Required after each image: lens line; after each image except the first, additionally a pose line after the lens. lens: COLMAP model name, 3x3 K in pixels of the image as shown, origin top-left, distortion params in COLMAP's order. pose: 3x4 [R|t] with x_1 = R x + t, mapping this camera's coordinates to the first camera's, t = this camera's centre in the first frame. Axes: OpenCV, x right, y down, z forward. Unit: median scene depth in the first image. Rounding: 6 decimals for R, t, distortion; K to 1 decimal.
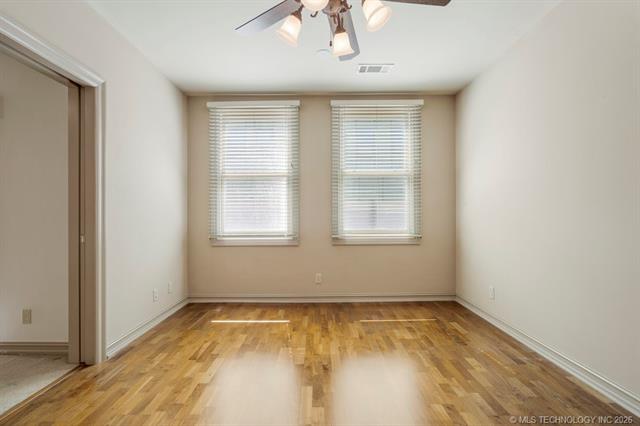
lens RADIAL K [[296.5, 0, 319.0], [0, 296.5, 212.9], [0, 0, 1]] dist [-0.010554, 0.001784]
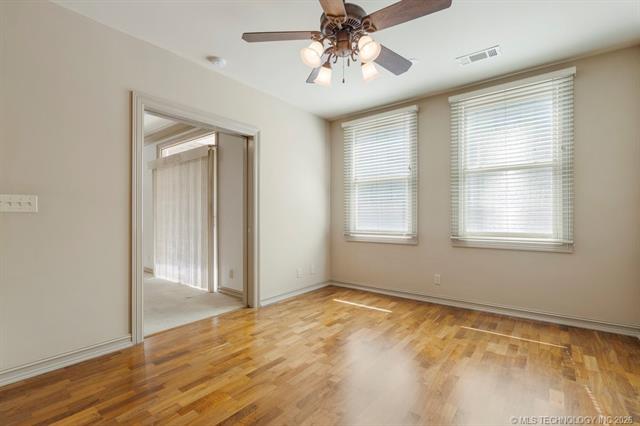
lens RADIAL K [[296.5, 0, 319.0], [0, 296.5, 215.4], [0, 0, 1]] dist [-0.010554, 0.001784]
pose [[0.778475, -0.001372, -0.627674, 0.364446], [0.003042, 0.999994, 0.001588, 0.004898], [0.627668, -0.003146, 0.778475, -0.023699]]
